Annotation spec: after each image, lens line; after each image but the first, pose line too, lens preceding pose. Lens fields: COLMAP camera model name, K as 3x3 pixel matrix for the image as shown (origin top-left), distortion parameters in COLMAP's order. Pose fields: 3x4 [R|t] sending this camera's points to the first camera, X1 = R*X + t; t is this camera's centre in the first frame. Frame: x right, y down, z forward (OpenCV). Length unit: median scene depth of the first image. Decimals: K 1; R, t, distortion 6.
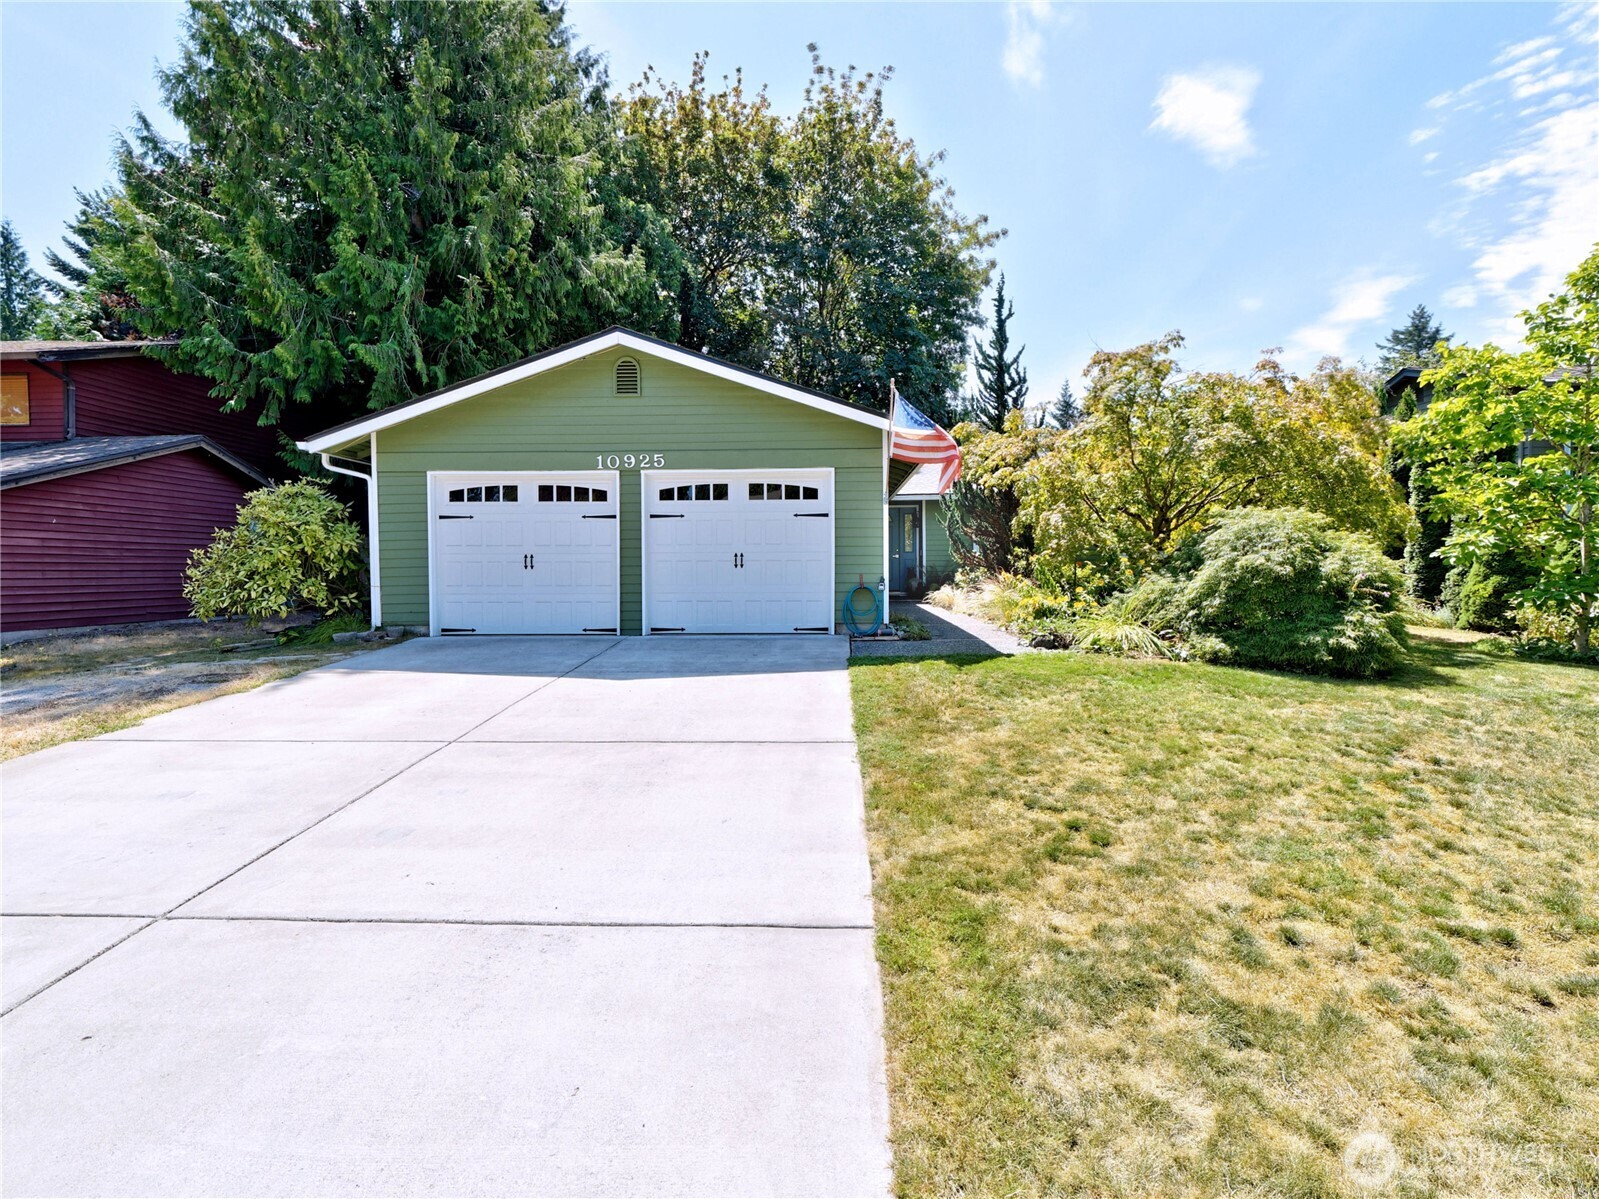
lens RADIAL K [[912.0, 0, 799.5], [0, 912.0, 599.5], [0, 0, 1]] dist [0.001859, -0.000790]
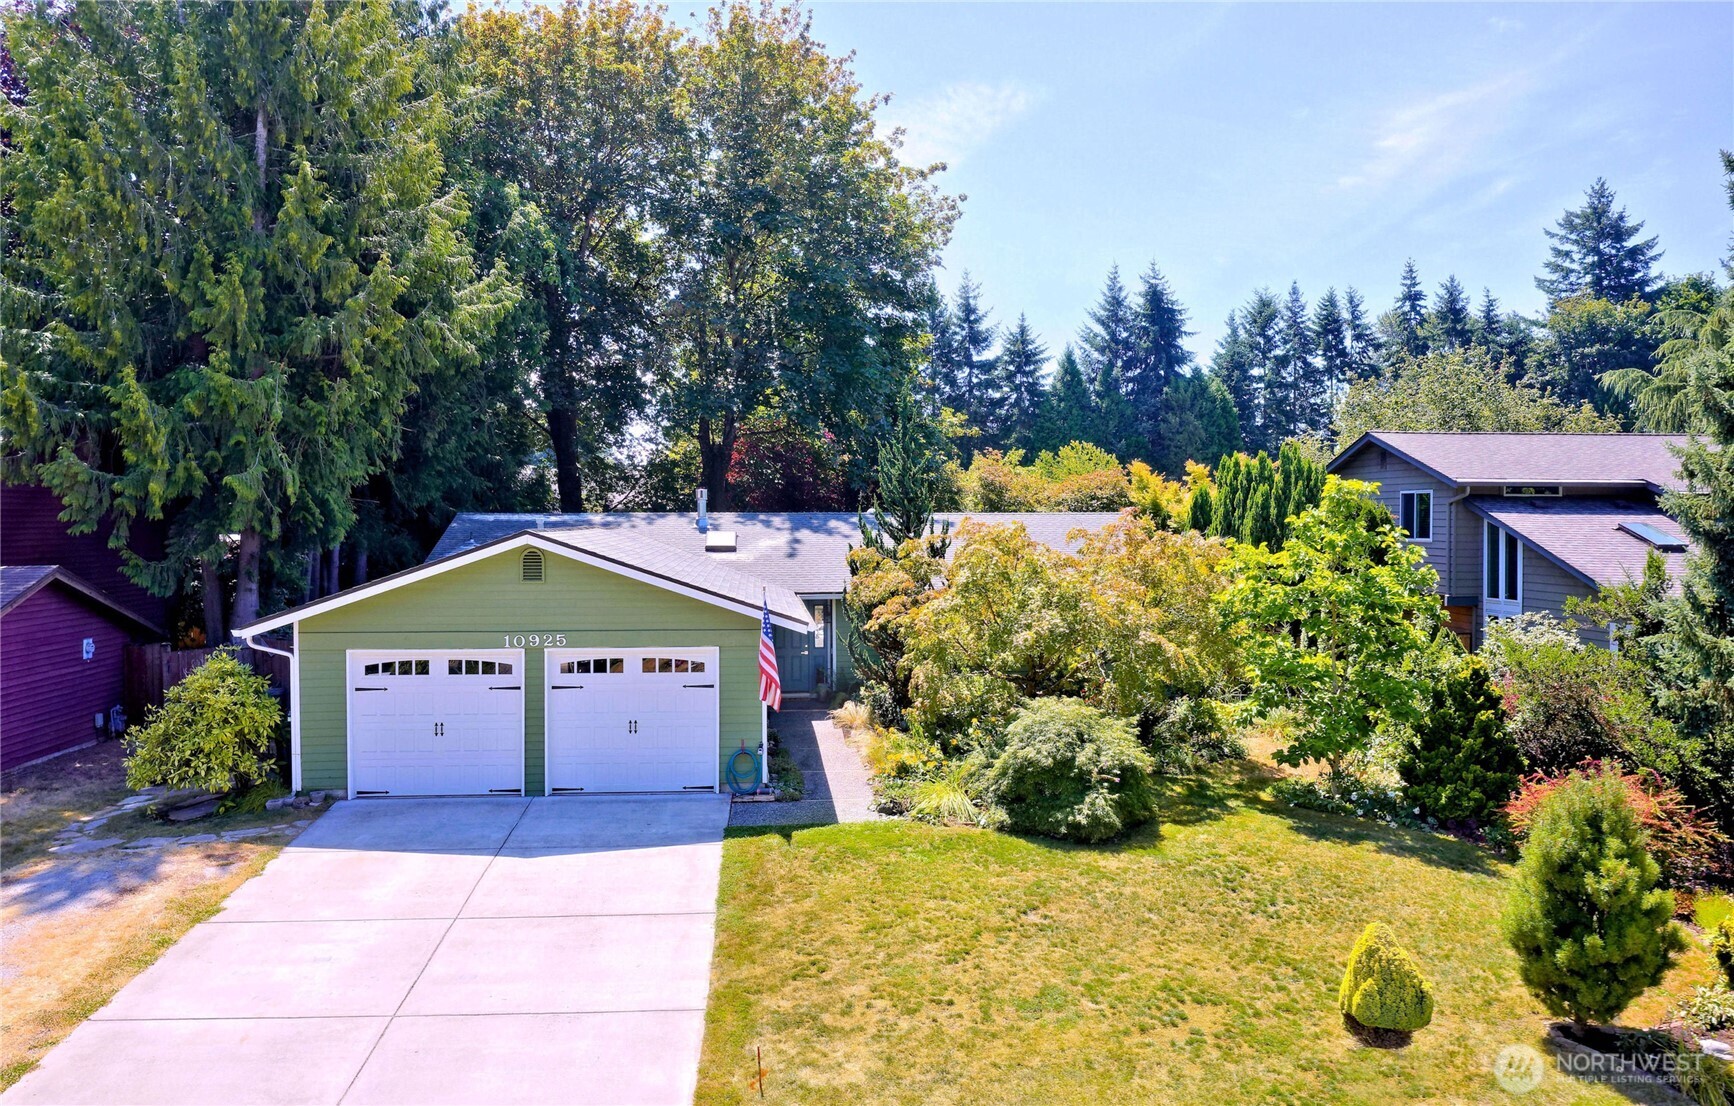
lens RADIAL K [[1493.6, 0, 915.9], [0, 1493.6, 551.8], [0, 0, 1]] dist [-0.037173, -0.010533]
pose [[0.990579, 0.001998, 0.136929, 0.028927], [0.000556, 0.999827, -0.018608, -0.245966], [-0.136942, 0.018509, 0.990406, -0.948491]]
